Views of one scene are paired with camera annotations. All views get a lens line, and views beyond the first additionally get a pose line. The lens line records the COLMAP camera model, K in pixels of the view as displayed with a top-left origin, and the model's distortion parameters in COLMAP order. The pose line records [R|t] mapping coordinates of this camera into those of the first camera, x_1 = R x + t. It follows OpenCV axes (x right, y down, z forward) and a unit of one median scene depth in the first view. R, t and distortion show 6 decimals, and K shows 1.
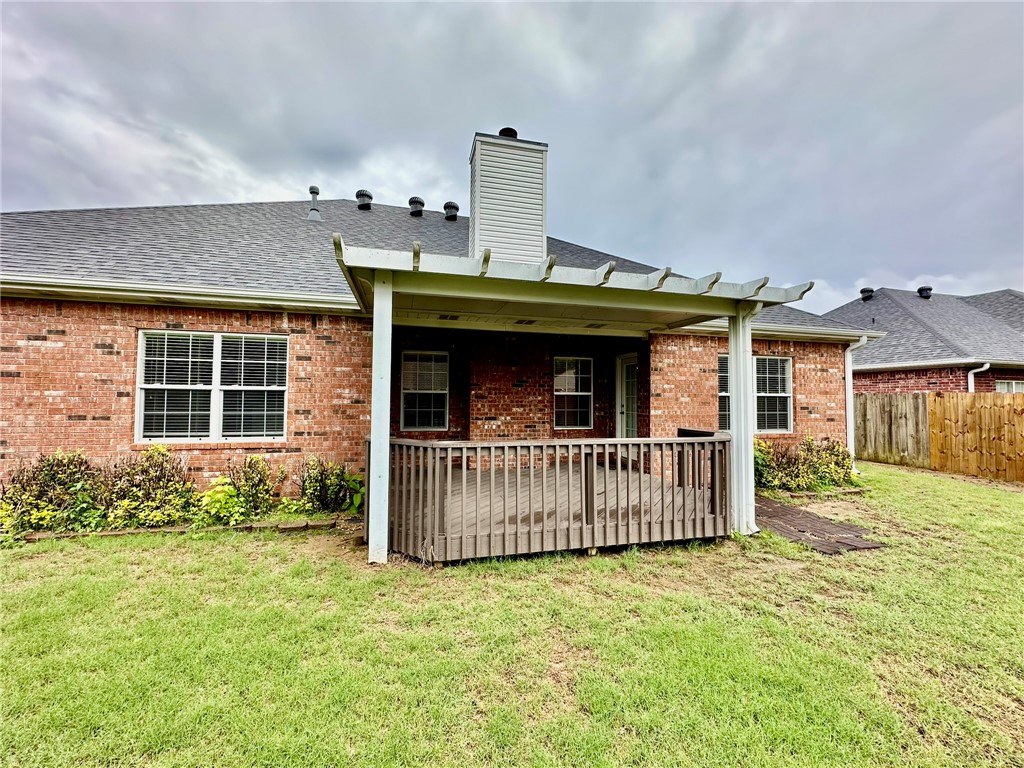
lens RADIAL K [[407.5, 0, 517.2], [0, 407.5, 382.6], [0, 0, 1]] dist [-0.000630, 0.000066]
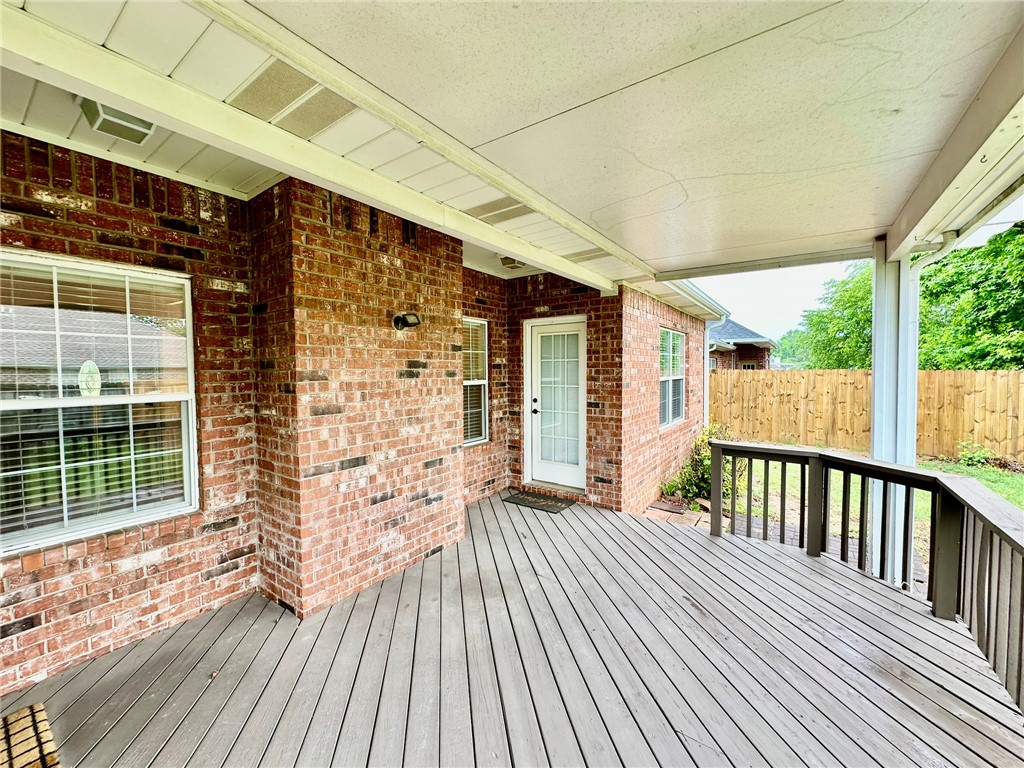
lens RADIAL K [[407.5, 0, 517.5], [0, 407.5, 382.8], [0, 0, 1]] dist [-0.000630, 0.000066]
pose [[0.777472, -0.034843, 0.627951, -0.177964], [-0.010039, 0.997649, 0.067786, -0.014358], [-0.628837, -0.059006, 0.775295, 0.591990]]
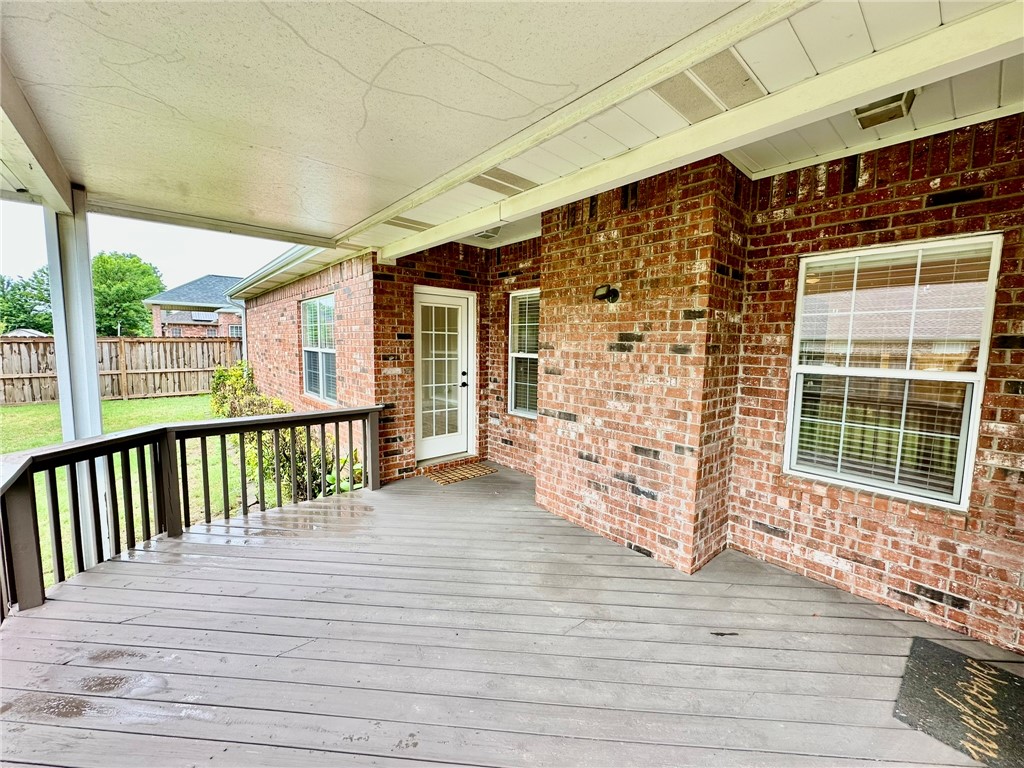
lens RADIAL K [[407.5, 0, 537.5], [0, 407.5, 374.8], [0, 0, 1]] dist [-0.000630, 0.000066]
pose [[0.457065, 0.070279, -0.886652, 0.329128], [0.021592, 0.995703, 0.090053, -0.004624], [0.889171, -0.060304, 0.453583, 0.732156]]
